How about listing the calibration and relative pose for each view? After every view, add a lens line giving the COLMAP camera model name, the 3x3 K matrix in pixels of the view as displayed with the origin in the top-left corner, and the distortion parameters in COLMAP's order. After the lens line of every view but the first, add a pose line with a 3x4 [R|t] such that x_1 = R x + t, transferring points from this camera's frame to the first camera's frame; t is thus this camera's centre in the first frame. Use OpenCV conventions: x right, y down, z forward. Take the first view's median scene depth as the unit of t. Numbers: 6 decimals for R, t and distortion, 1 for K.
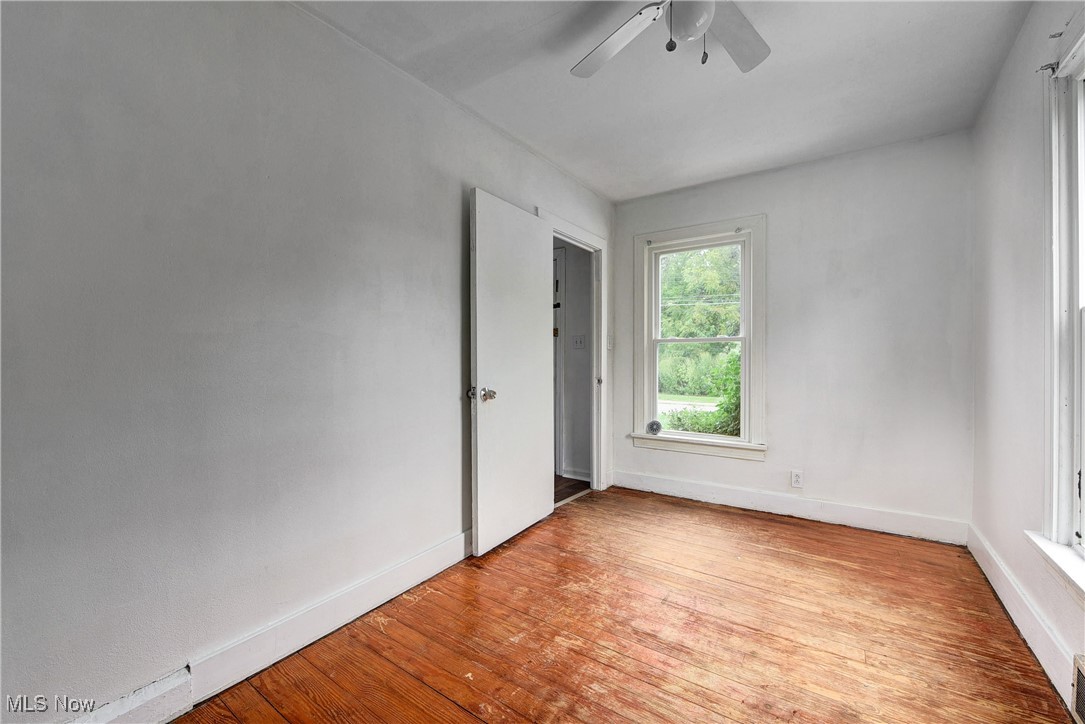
lens RADIAL K [[434.5, 0, 537.3], [0, 434.5, 361.7], [0, 0, 1]] dist [-0.006577, -0.001603]
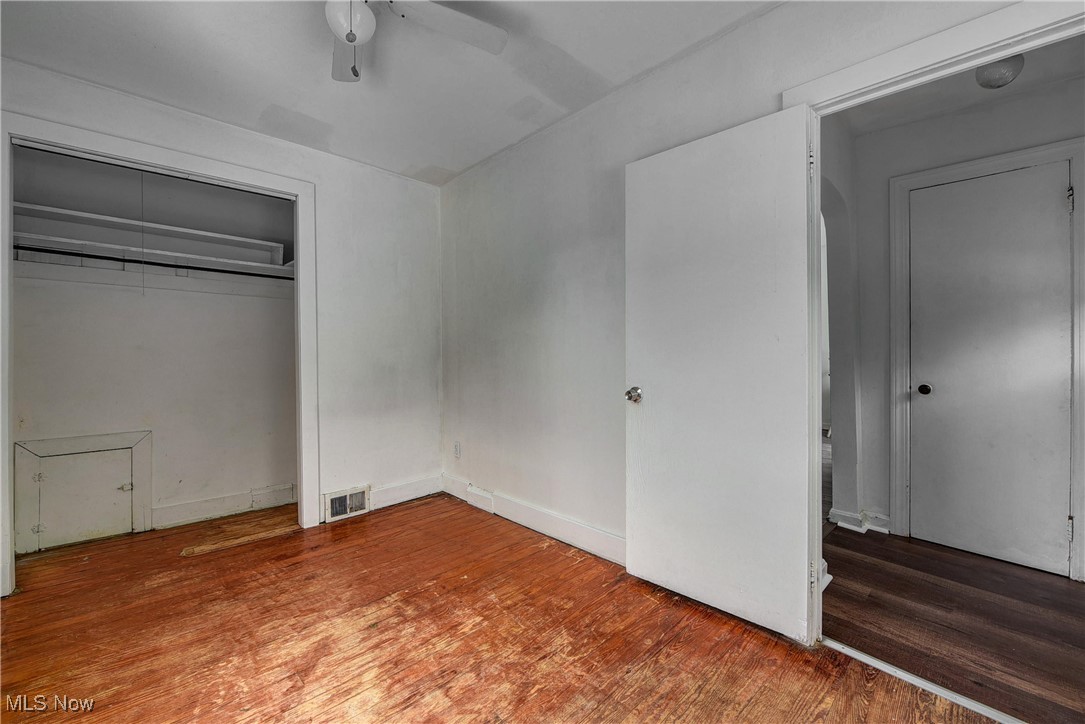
lens RADIAL K [[434.5, 0, 550.5], [0, 434.5, 350.1], [0, 0, 1]] dist [-0.006577, -0.001603]
pose [[-0.176915, 0.001133, -0.984225, 1.007290], [-0.007423, 0.999969, 0.002485, -0.018307], [0.984198, 0.007745, -0.176901, 1.290656]]
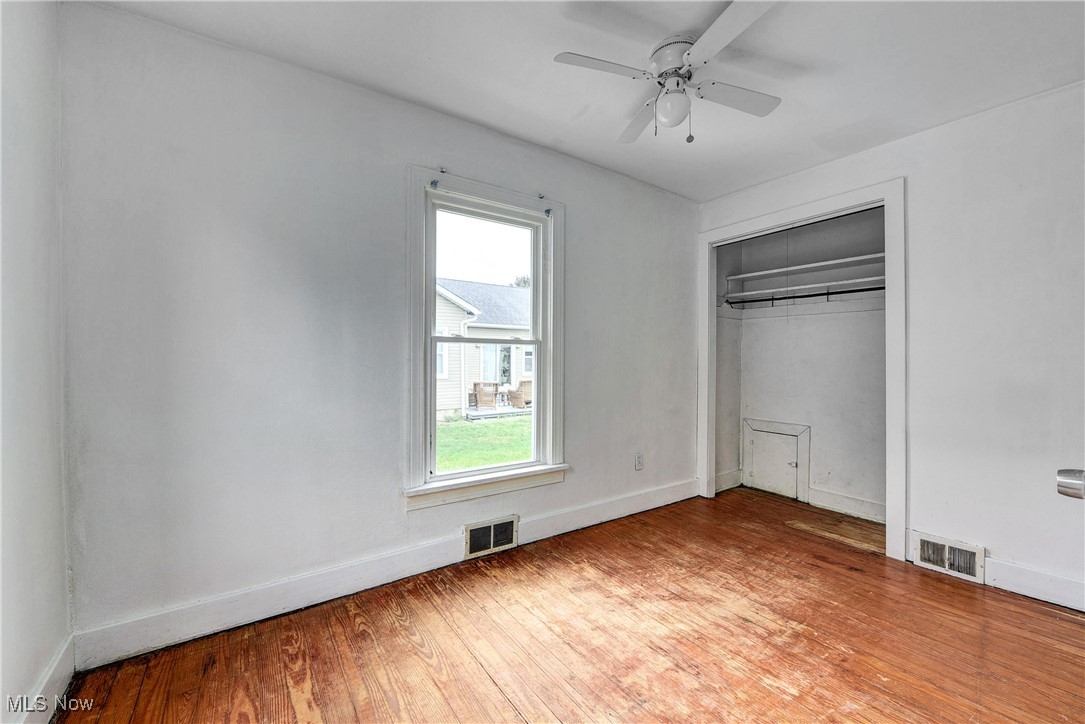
lens RADIAL K [[434.5, 0, 549.2], [0, 434.5, 363.7], [0, 0, 1]] dist [-0.006577, -0.001603]
pose [[-0.945493, -0.000950, 0.325640, 0.219523], [0.002374, 0.999949, 0.009808, -0.023593], [-0.325633, 0.010046, -0.945443, 1.874200]]
